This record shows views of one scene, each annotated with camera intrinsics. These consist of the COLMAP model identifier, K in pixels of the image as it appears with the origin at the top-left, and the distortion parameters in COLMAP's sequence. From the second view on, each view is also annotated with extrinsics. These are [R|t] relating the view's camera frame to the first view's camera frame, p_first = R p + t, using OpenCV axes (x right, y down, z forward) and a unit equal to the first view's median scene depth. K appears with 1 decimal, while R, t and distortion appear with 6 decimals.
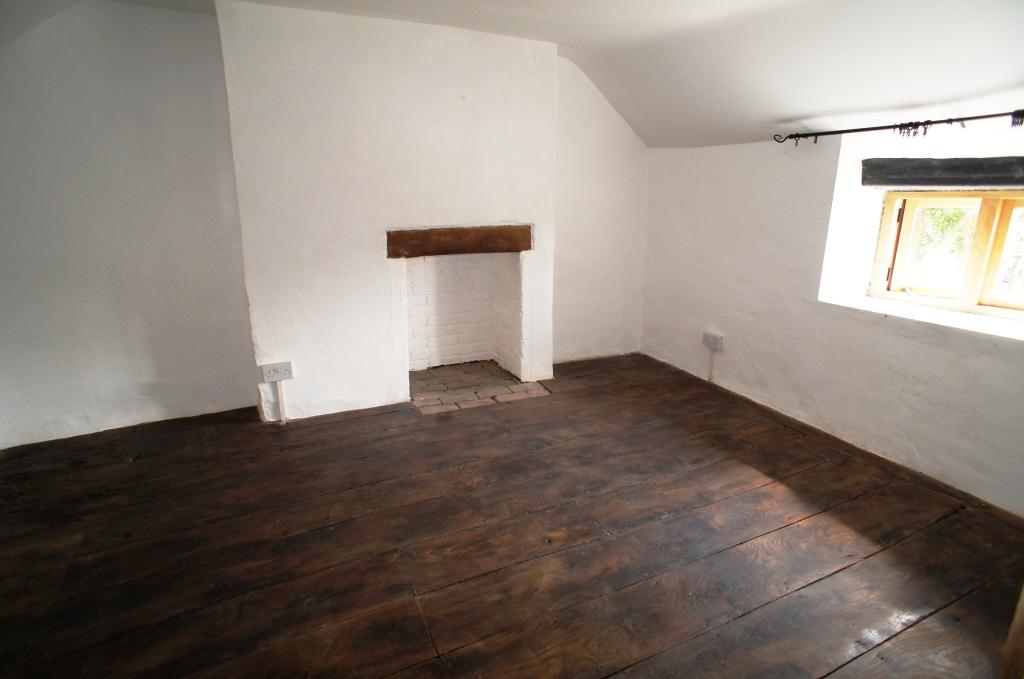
lens RADIAL K [[532.8, 0, 525.0], [0, 532.8, 337.0], [0, 0, 1]] dist [-0.002280, -0.000029]
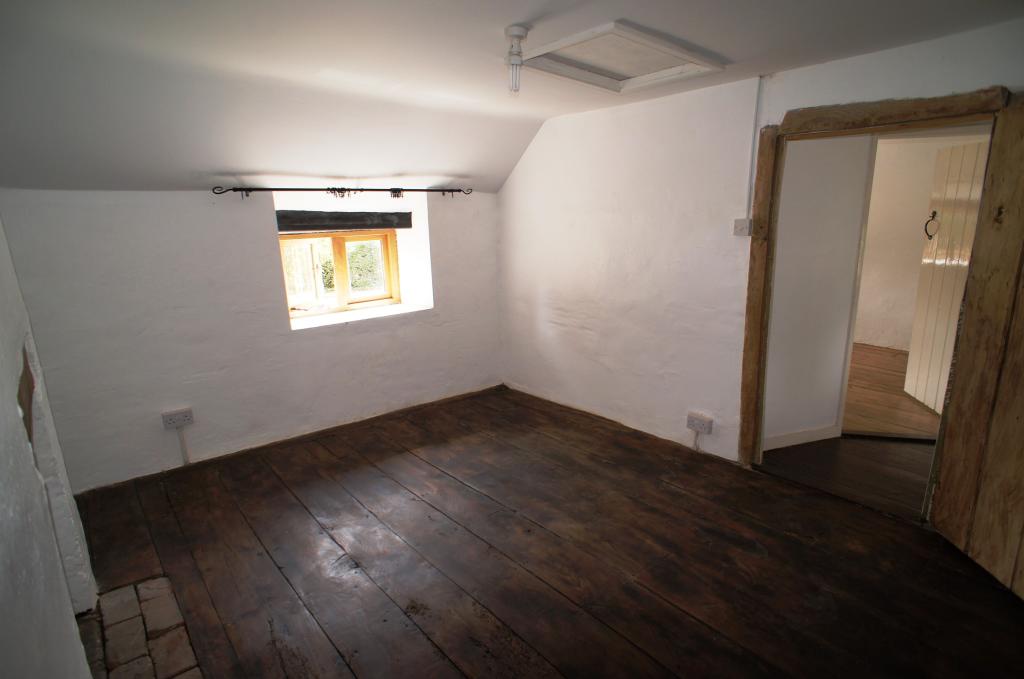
lens RADIAL K [[532.8, 0, 525.0], [0, 532.8, 337.0], [0, 0, 1]] dist [-0.002280, -0.000029]
pose [[-0.220751, -0.229022, 0.948060, -0.728431], [0.279550, 0.916400, 0.286466, -0.268562], [-0.934409, 0.328268, -0.138273, 0.754362]]
